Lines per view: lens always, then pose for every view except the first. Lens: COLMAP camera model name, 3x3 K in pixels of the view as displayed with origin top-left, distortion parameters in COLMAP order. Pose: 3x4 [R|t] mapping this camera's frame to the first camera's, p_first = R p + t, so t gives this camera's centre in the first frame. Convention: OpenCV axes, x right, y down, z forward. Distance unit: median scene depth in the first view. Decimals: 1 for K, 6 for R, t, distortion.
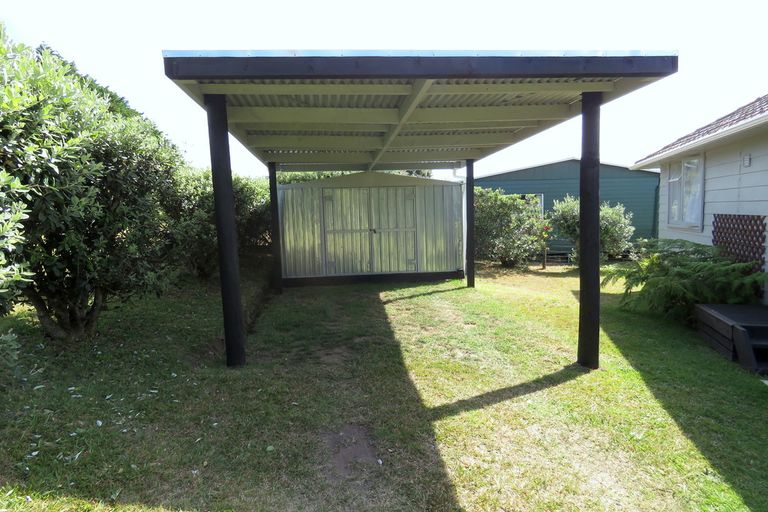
lens RADIAL K [[488.9, 0, 382.5], [0, 488.9, 267.6], [0, 0, 1]] dist [-0.002118, -0.002114]
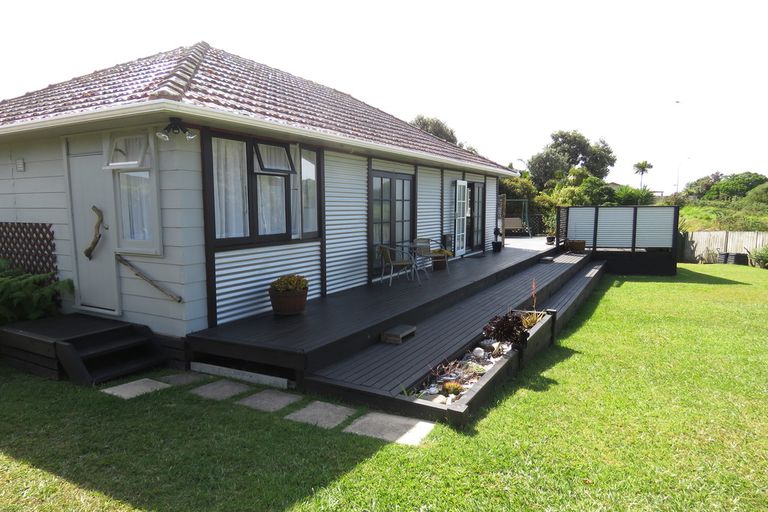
lens RADIAL K [[488.9, 0, 382.5], [0, 488.9, 267.6], [0, 0, 1]] dist [-0.002118, -0.002114]
pose [[0.228631, -0.090769, 0.969272, -0.018792], [0.104611, 0.992169, 0.068238, -0.016489], [-0.967876, 0.085795, 0.236336, 0.137772]]
